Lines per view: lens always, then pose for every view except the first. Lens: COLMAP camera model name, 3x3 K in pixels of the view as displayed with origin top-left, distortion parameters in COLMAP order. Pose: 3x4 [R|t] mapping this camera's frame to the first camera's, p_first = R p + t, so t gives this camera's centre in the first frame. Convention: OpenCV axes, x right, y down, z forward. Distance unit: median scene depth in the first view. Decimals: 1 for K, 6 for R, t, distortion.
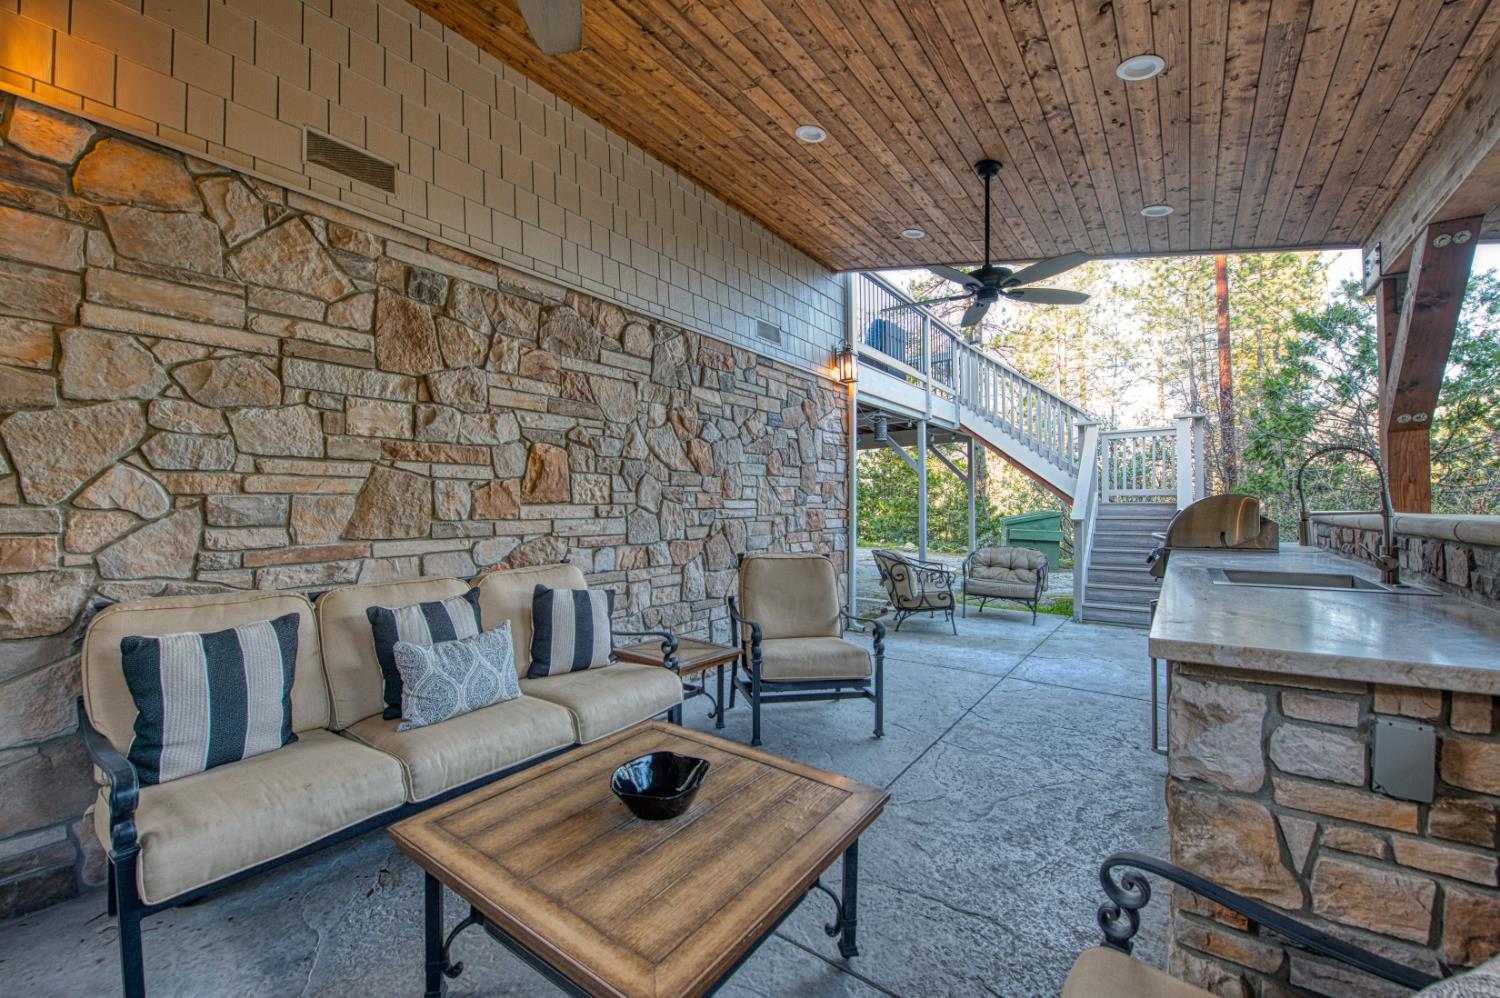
lens RADIAL K [[588.3, 0, 738.6], [0, 588.3, 499.9], [0, 0, 1]] dist [-0.003273, -0.001013]
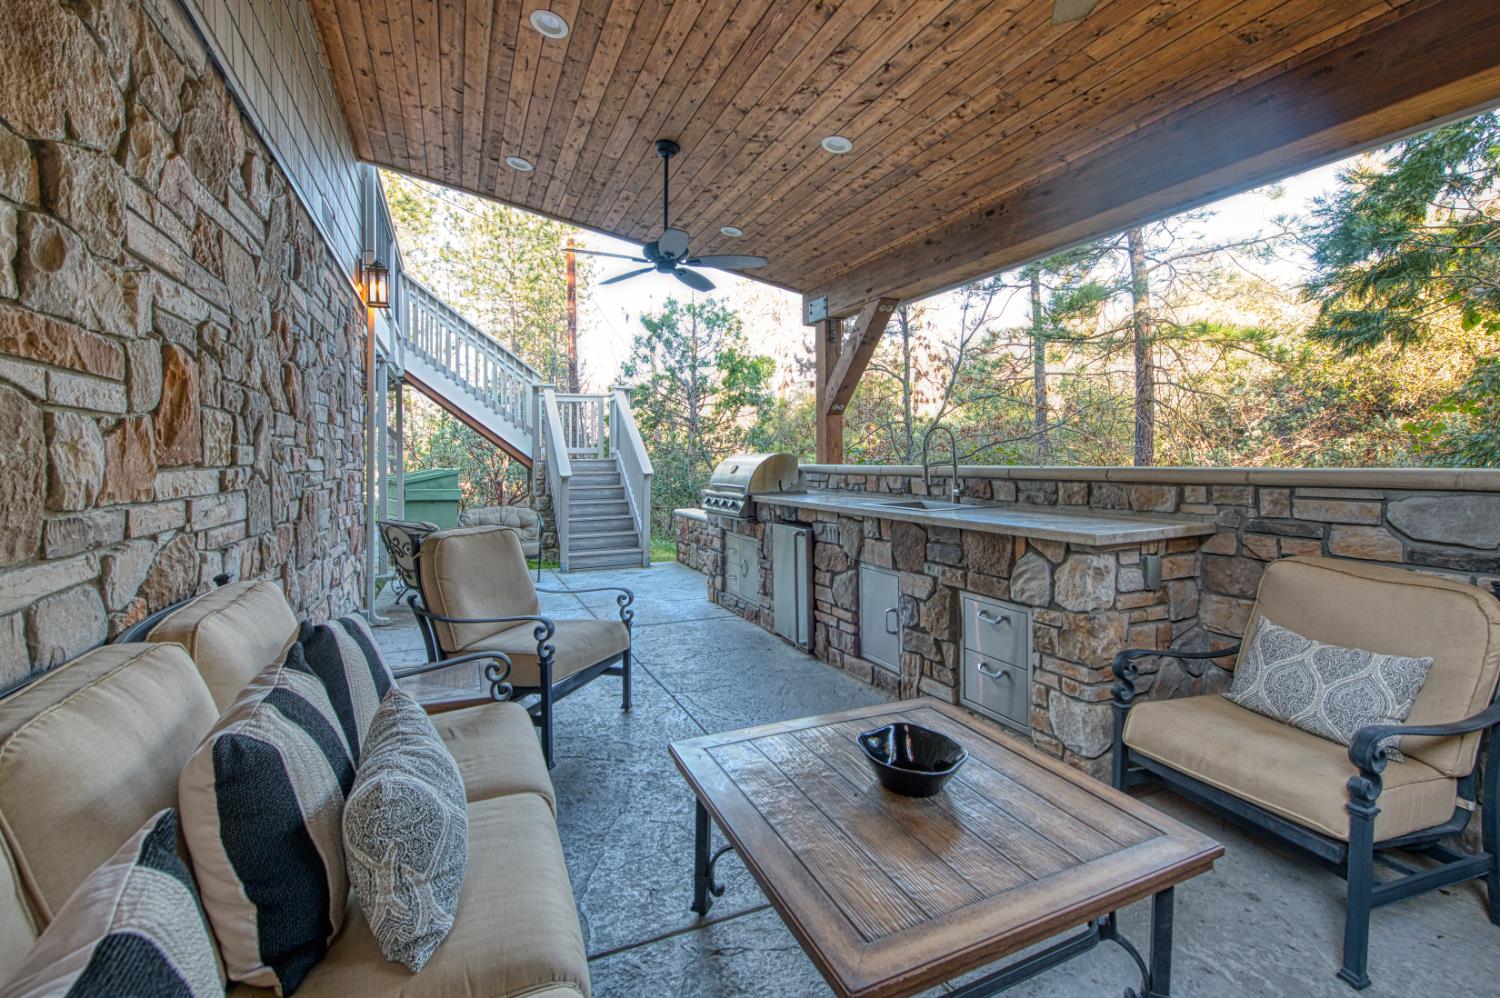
lens RADIAL K [[634.8, 0, 721.7], [0, 634.8, 452.3], [0, 0, 1]] dist [-0.016614, -0.000183]
pose [[0.528716, 0.004937, 0.848784, -0.544008], [0.001188, 0.999978, -0.006557, -0.002130], [-0.848798, 0.004475, 0.528699, 0.337591]]
